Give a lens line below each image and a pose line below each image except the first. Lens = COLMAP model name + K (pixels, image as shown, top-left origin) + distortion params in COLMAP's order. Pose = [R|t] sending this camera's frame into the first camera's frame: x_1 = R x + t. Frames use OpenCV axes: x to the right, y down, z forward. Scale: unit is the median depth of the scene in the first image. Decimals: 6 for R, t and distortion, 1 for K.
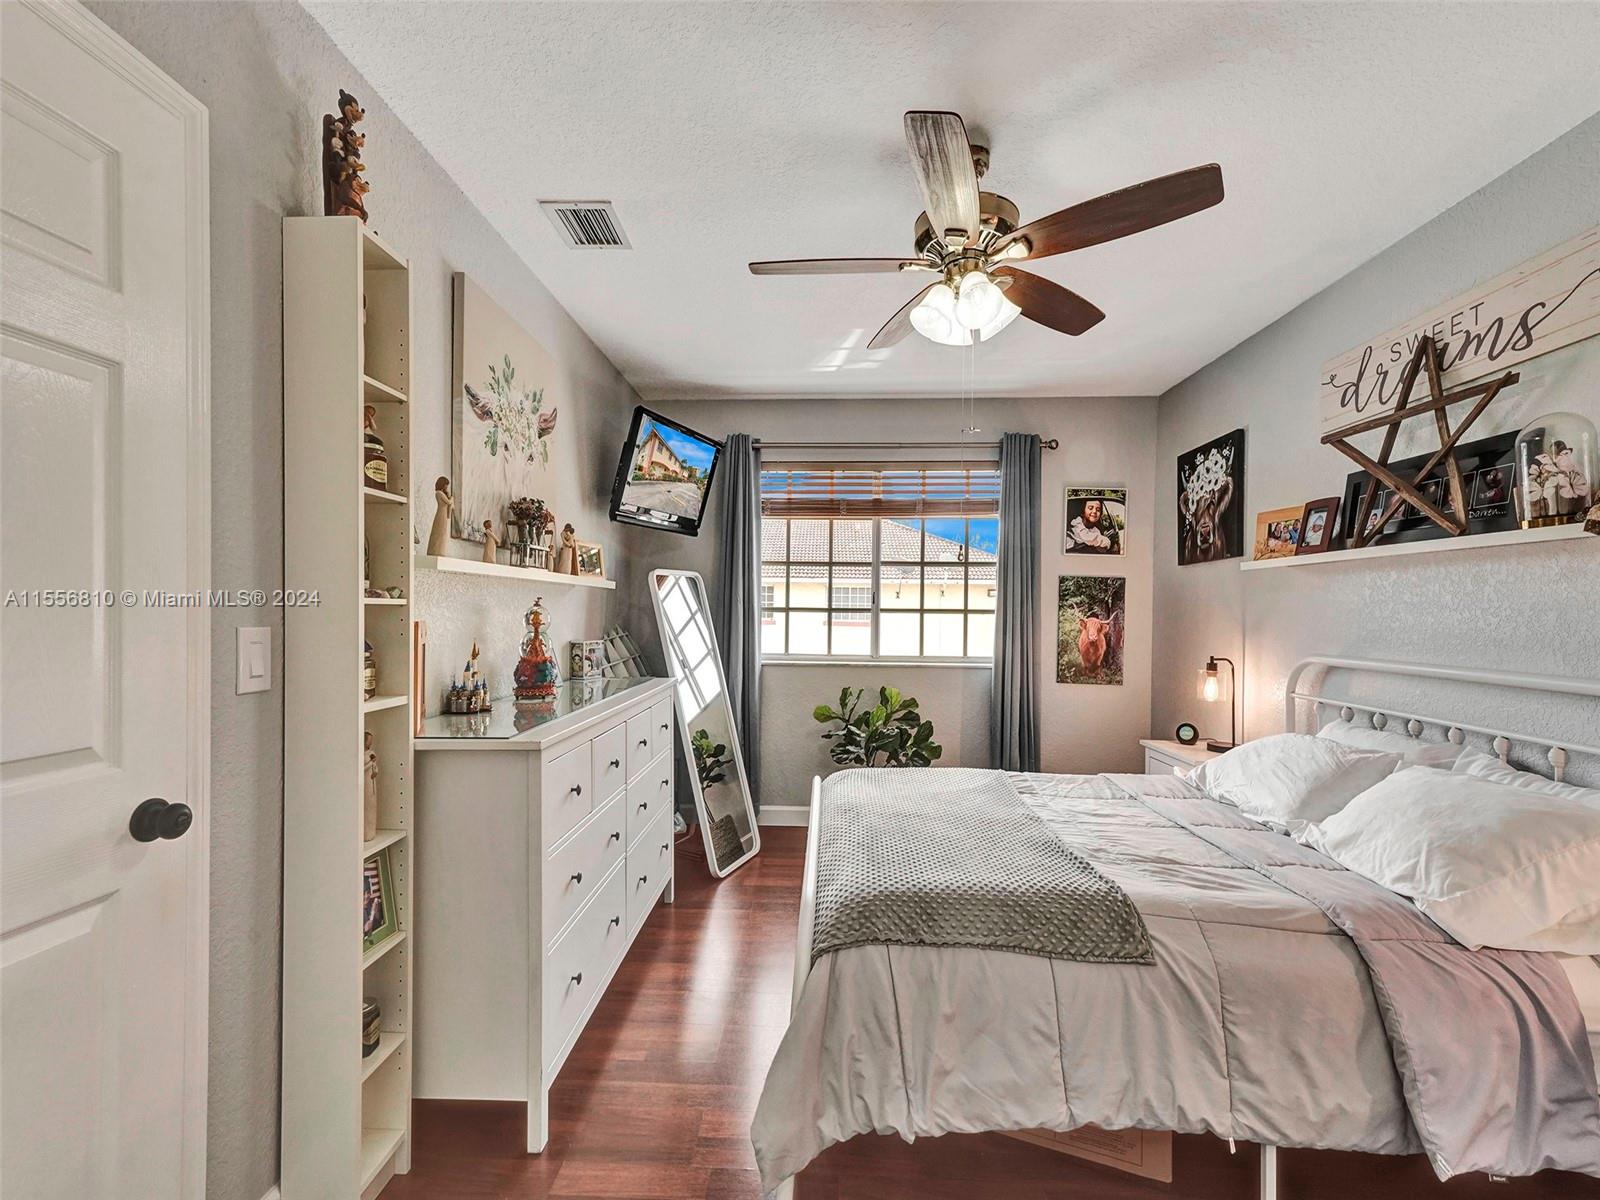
lens RADIAL K [[662.4, 0, 791.9], [0, 662.4, 592.2], [0, 0, 1]] dist [-0.000445, 0.000039]
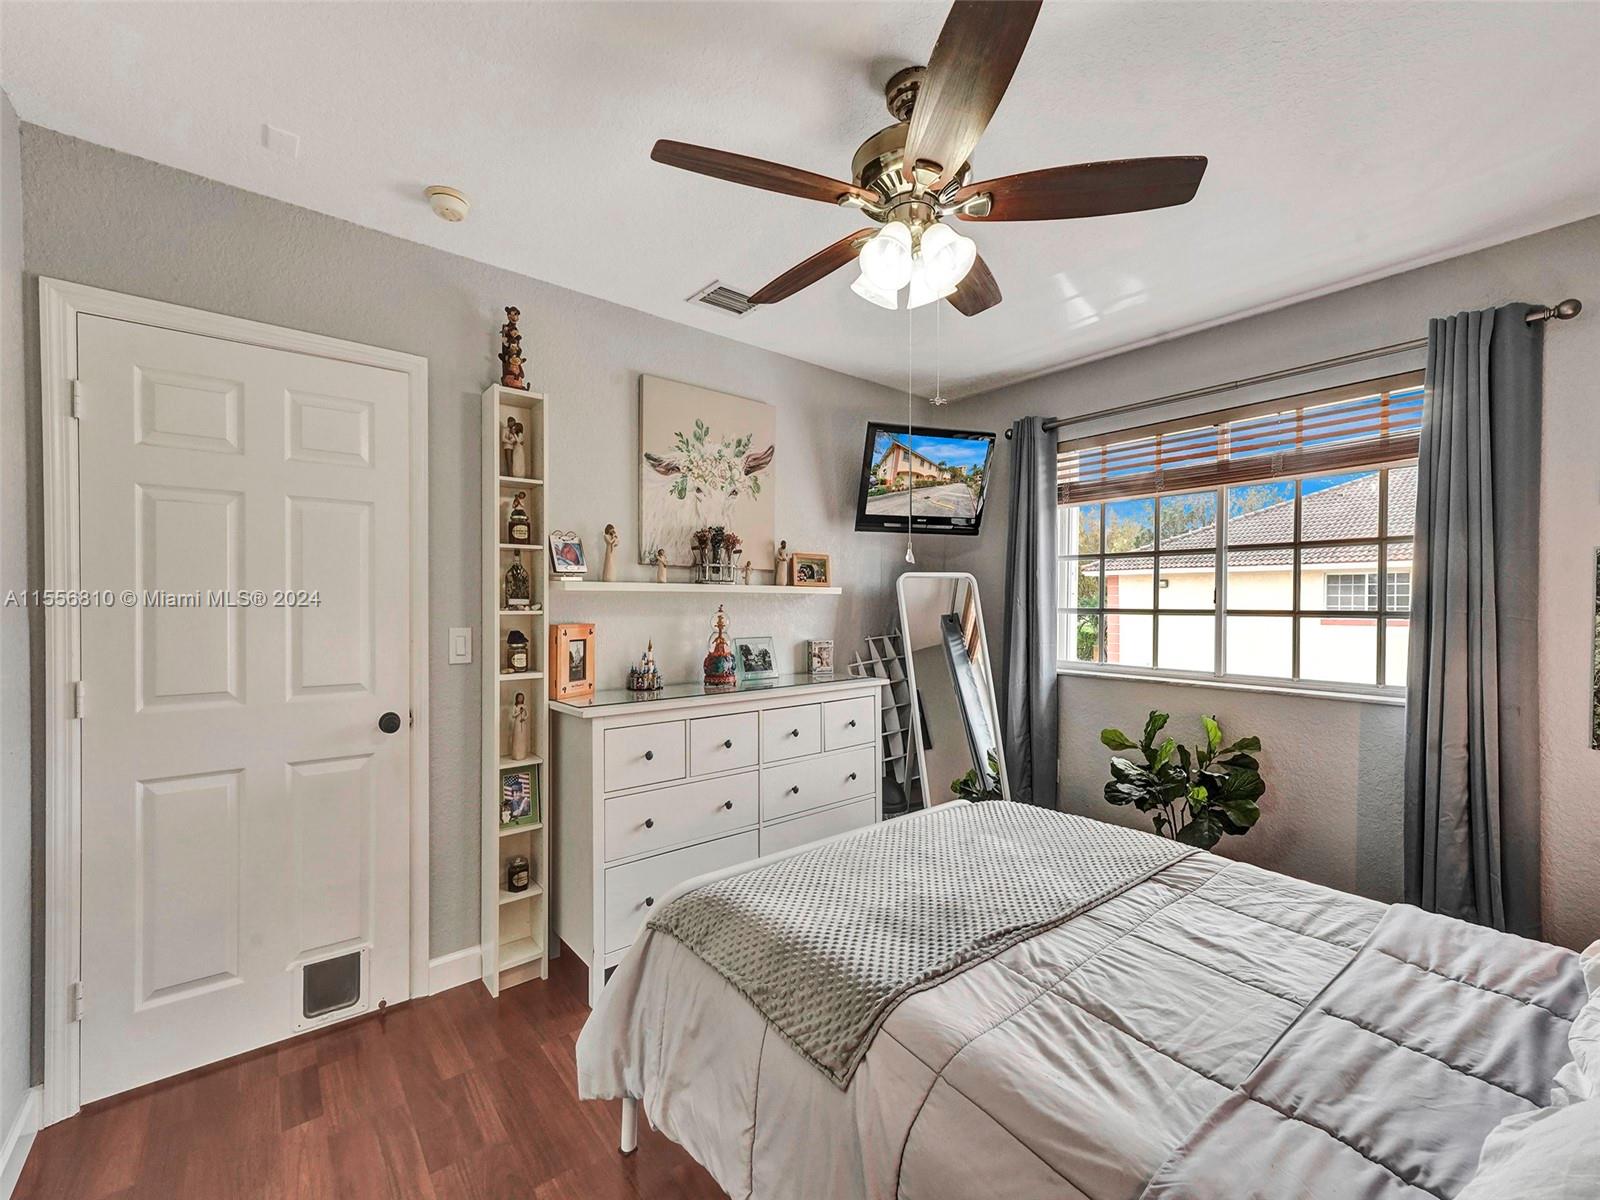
lens RADIAL K [[669.3, 0, 791.8], [0, 669.3, 570.4], [0, 0, 1]] dist [0.002586, 0.000280]
pose [[0.662650, -0.049195, -0.747312, 0.629127], [0.026532, 0.998756, -0.042221, -0.000452], [0.748460, 0.008150, 0.663130, 0.251278]]
